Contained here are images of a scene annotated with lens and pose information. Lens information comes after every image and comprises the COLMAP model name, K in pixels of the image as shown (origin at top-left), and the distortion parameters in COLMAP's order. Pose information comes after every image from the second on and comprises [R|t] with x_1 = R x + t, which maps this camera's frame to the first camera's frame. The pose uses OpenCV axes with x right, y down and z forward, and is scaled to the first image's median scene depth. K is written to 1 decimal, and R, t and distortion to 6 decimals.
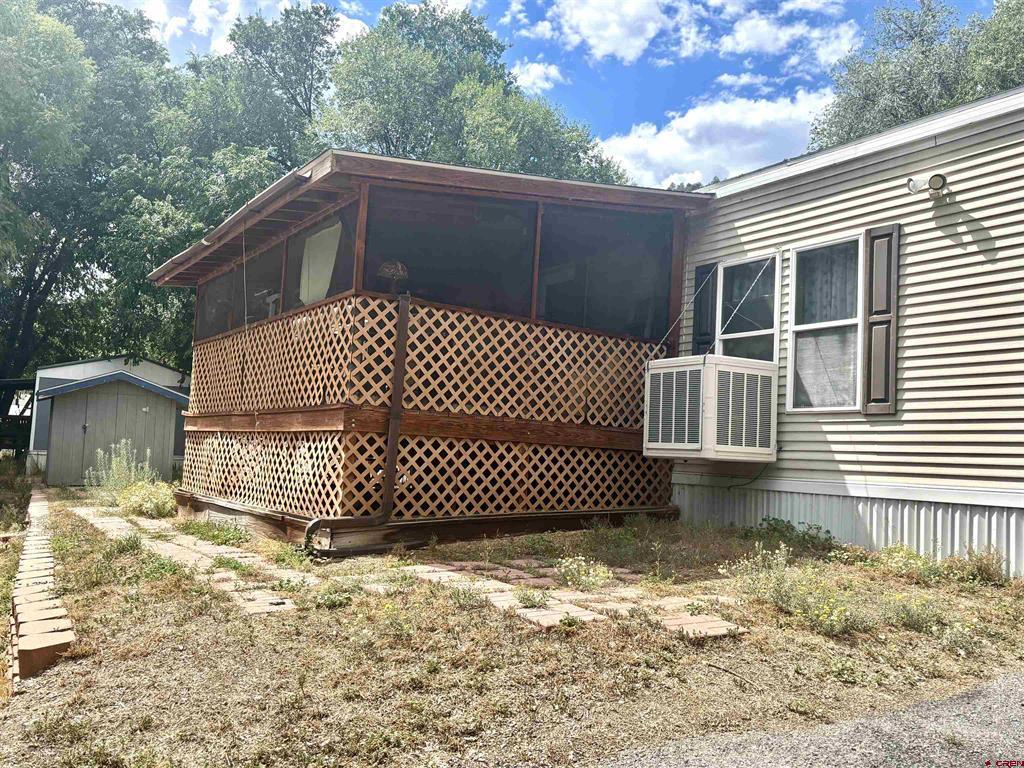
lens RADIAL K [[871.2, 0, 512.0], [0, 871.2, 384.0], [0, 0, 1]] dist [0.077610, -0.162036]
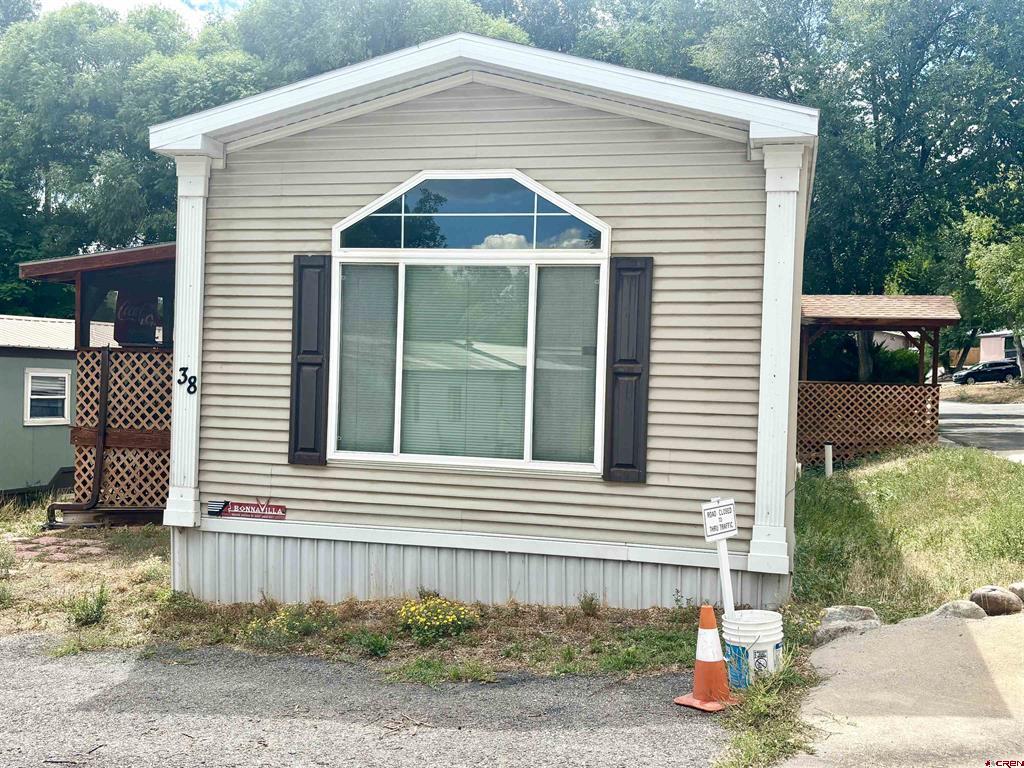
lens RADIAL K [[1071.1, 0, 512.0], [0, 1071.1, 384.0], [0, 0, 1]] dist [0.007771, 0.001989]
pose [[0.686612, -0.029217, -0.726436, 1.413471], [0.072997, 0.996913, 0.028900, -0.040426], [0.723350, -0.072870, 0.686626, 0.263835]]
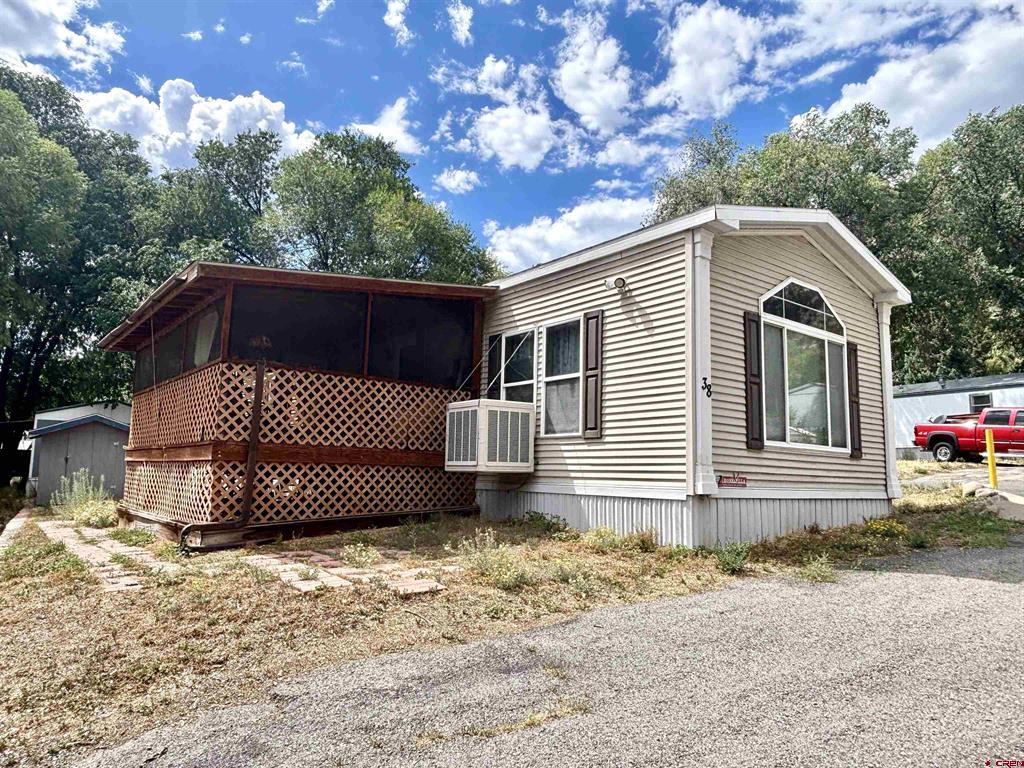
lens RADIAL K [[672.4, 0, 512.0], [0, 672.4, 384.0], [0, 0, 1]] dist [0.068128, -0.134685]
pose [[0.995326, -0.016837, 0.095097, 0.156458], [0.020942, 0.998884, -0.042338, -0.009826], [-0.094278, 0.044131, 0.994567, -0.102554]]
